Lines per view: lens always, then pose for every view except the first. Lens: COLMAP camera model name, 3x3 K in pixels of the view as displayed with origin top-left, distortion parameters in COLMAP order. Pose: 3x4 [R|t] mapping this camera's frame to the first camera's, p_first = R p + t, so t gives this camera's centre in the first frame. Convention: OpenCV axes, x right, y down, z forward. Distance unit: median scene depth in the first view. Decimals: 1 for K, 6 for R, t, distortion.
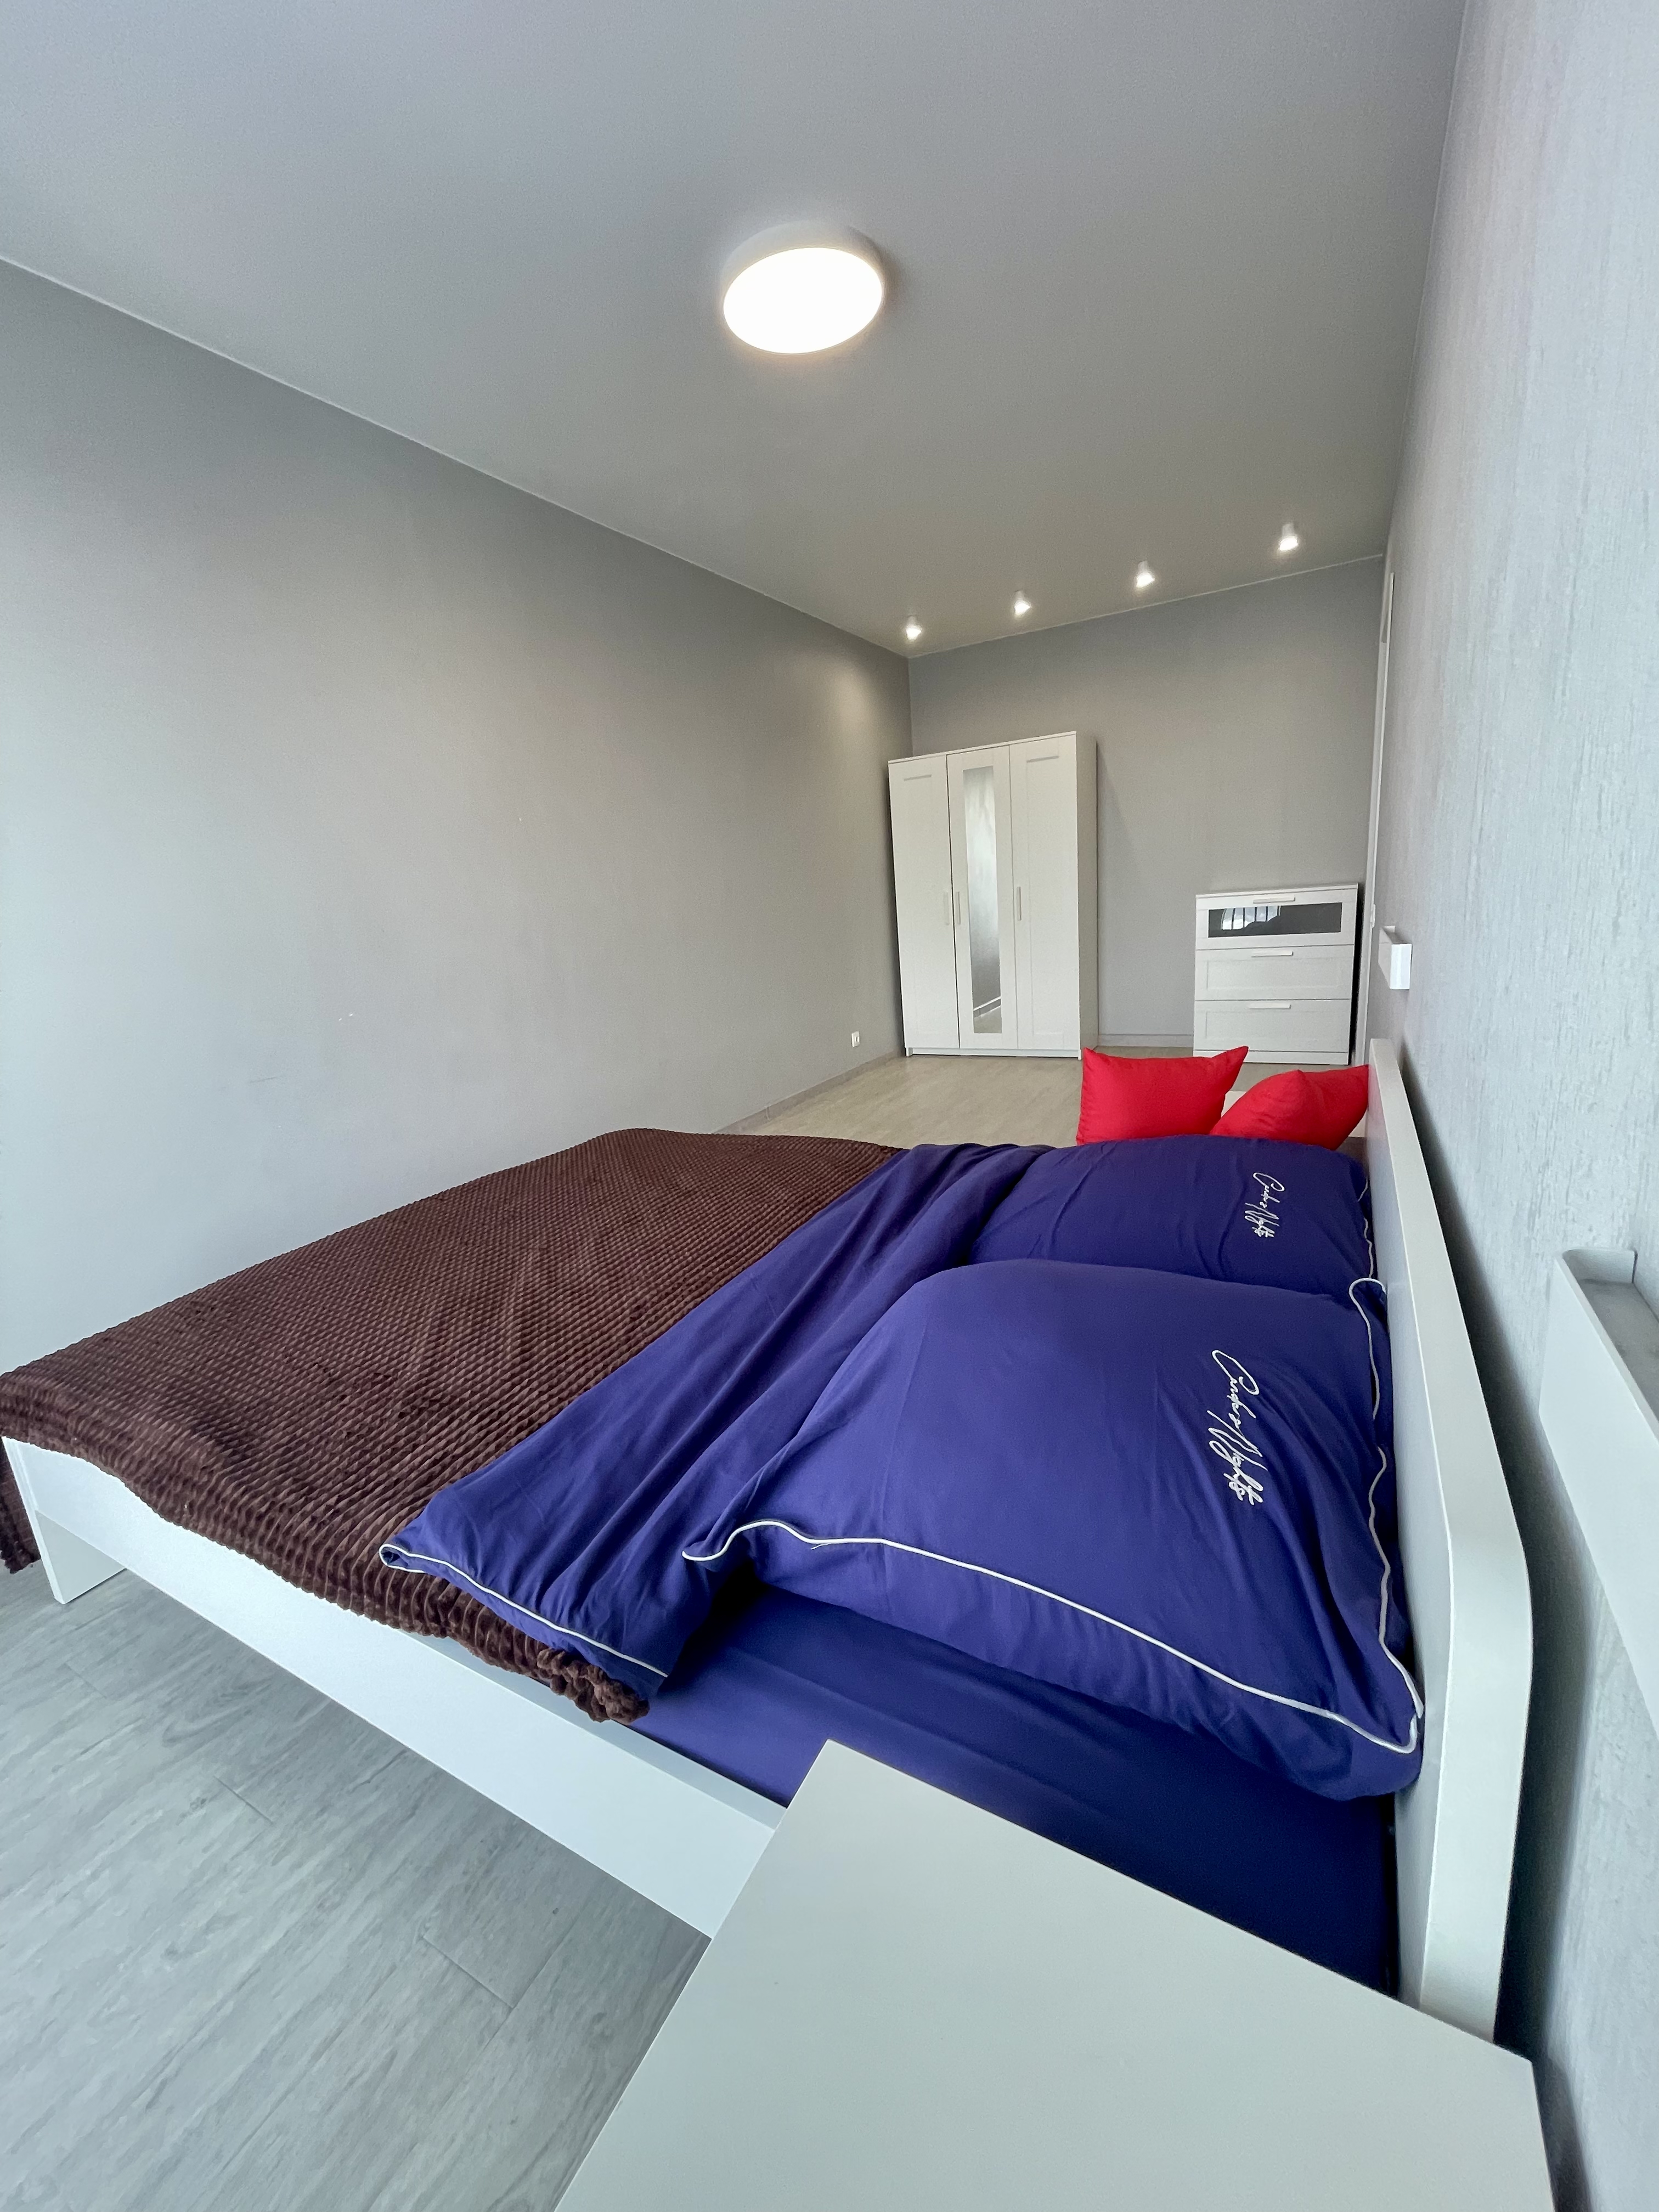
lens RADIAL K [[896.1, 0, 812.6], [0, 896.1, 1102.9], [0, 0, 1]] dist [-0.002093, -0.000089]
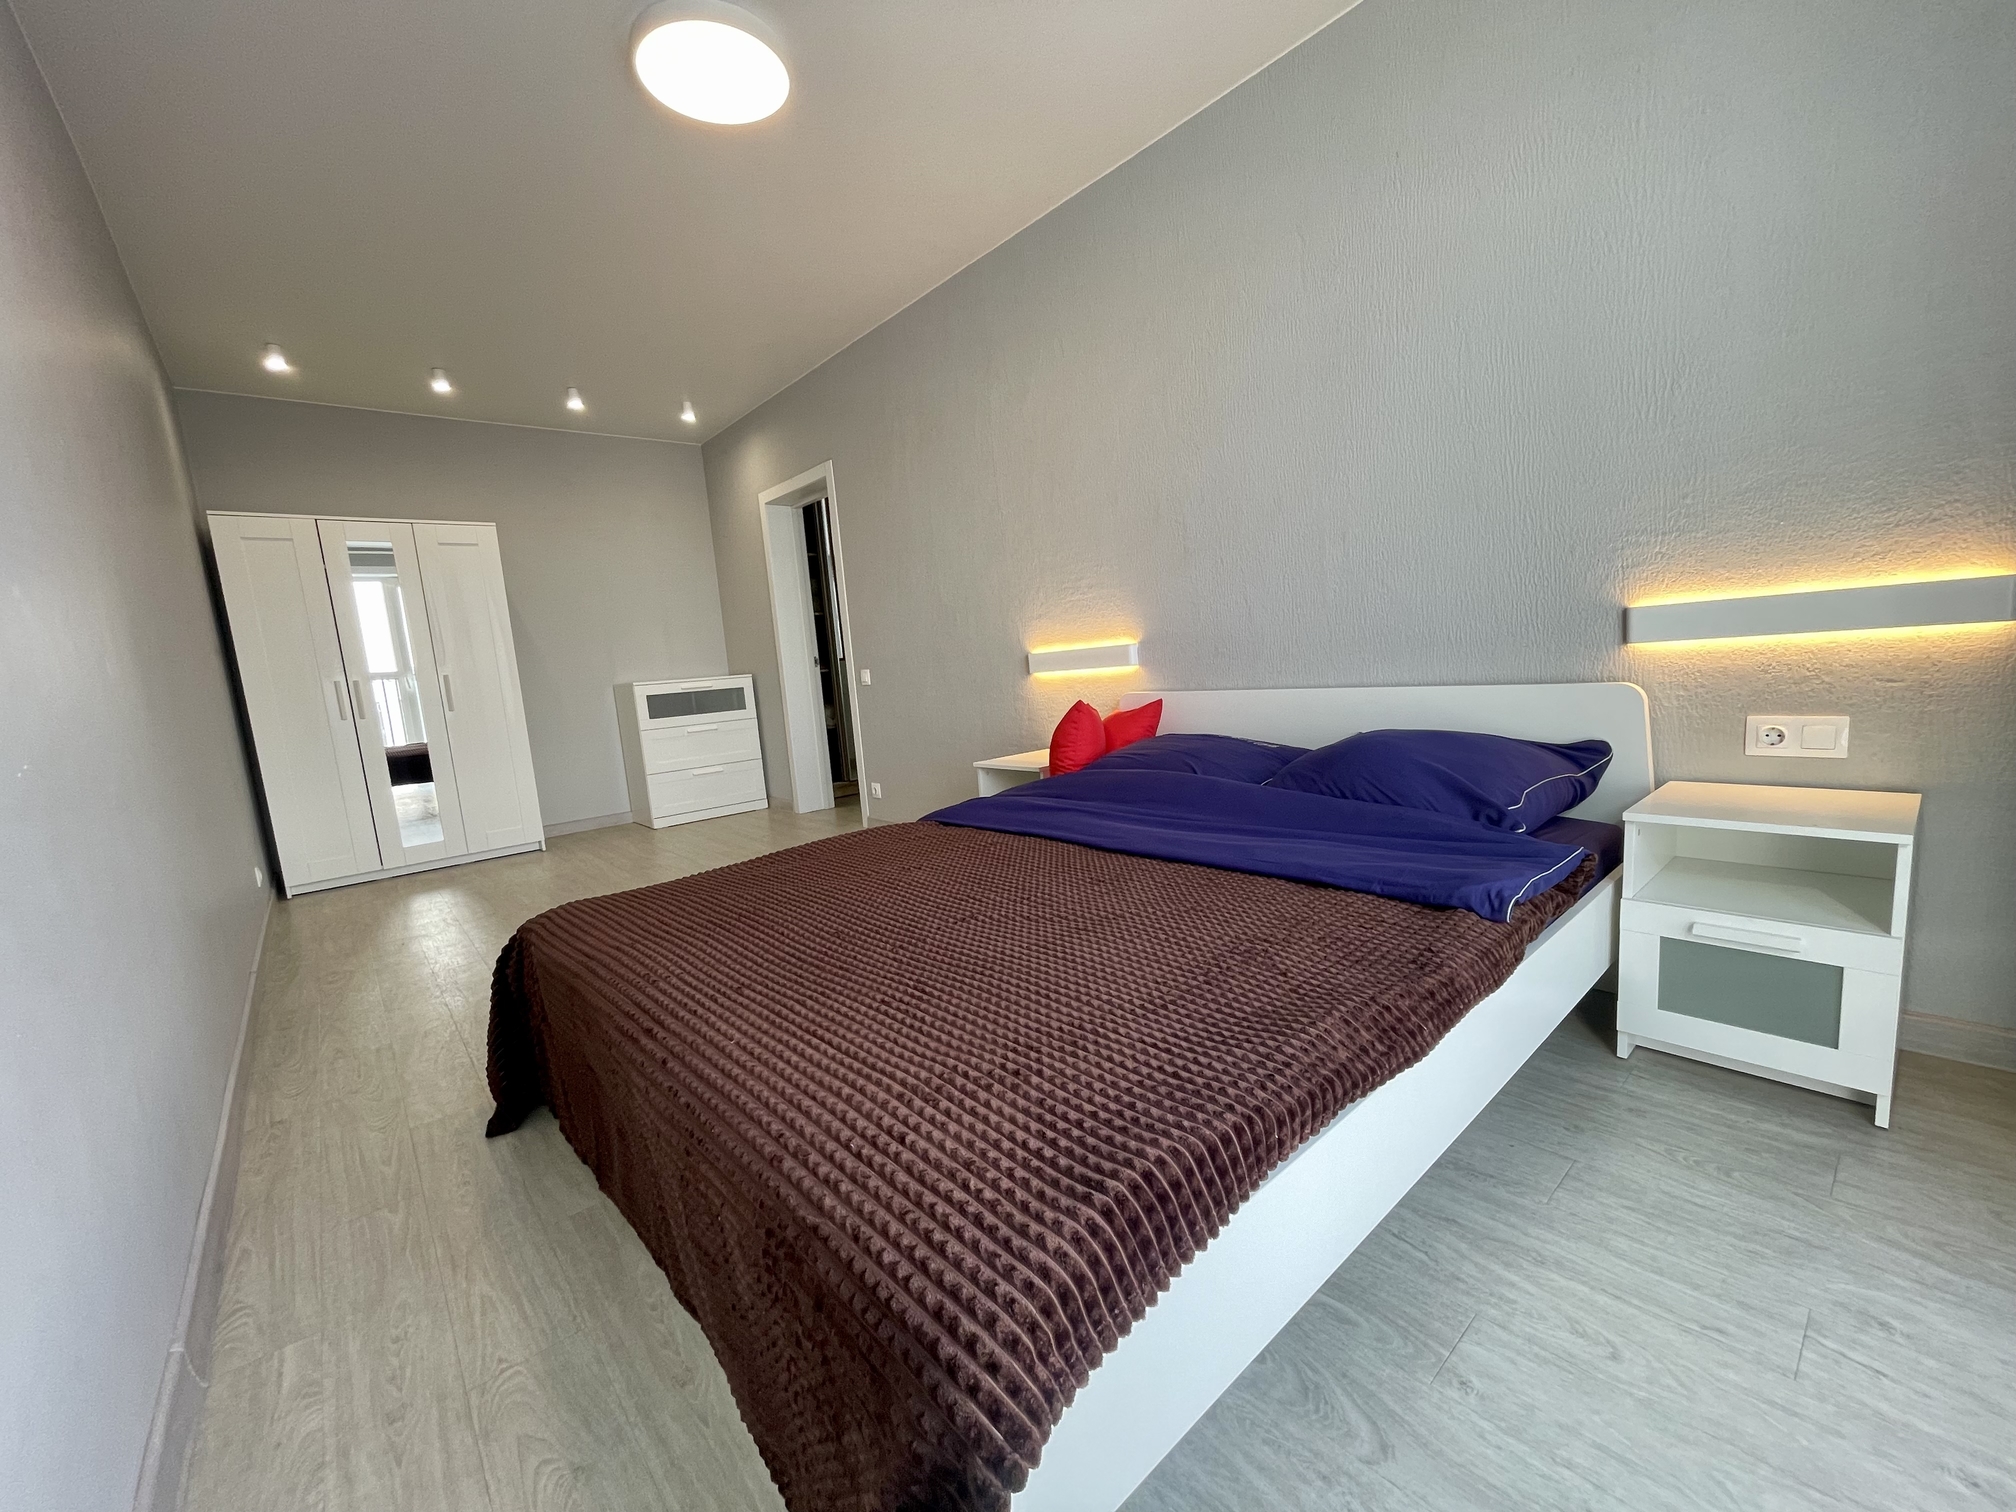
lens RADIAL K [[816.7, 0, 1019.7], [0, 816.7, 759.9], [0, 0, 1]] dist [-0.002093, -0.000089]
pose [[0.322453, -0.063633, 0.944444, -0.407024], [0.273219, 0.961530, -0.028499, 0.024198], [-0.906297, 0.267230, 0.327434, 0.254939]]
